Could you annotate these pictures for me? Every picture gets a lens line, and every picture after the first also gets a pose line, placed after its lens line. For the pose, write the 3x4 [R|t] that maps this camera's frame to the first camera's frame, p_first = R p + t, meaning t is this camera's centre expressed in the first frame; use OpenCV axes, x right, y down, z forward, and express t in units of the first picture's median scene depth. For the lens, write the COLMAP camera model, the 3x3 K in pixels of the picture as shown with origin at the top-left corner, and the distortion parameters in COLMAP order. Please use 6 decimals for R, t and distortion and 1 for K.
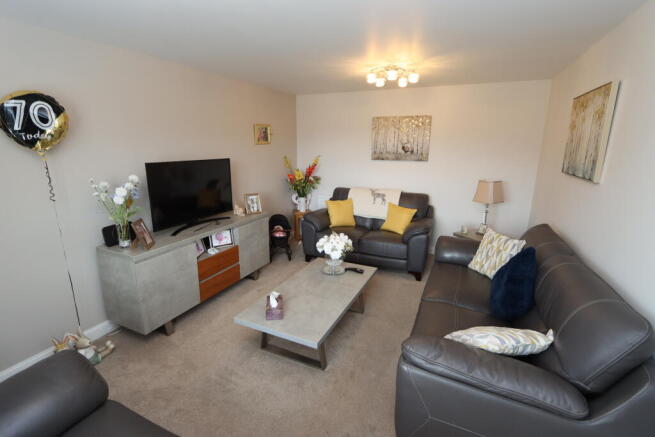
lens RADIAL K [[309.8, 0, 325.5], [0, 309.8, 217.7], [0, 0, 1]] dist [-0.017650, -0.000965]
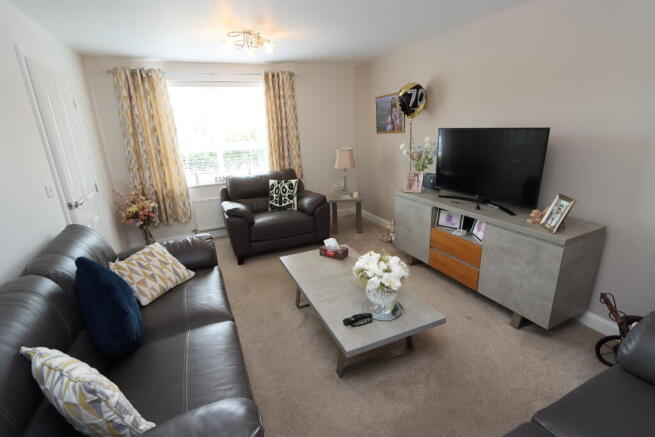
lens RADIAL K [[309.8, 0, 327.4], [0, 309.8, 219.9], [0, 0, 1]] dist [-0.017650, -0.000965]
pose [[-0.666994, 0.235627, -0.706823, 0.467103], [-0.138631, 0.892861, 0.428464, -0.232662], [0.732052, 0.383771, -0.562868, 1.113617]]
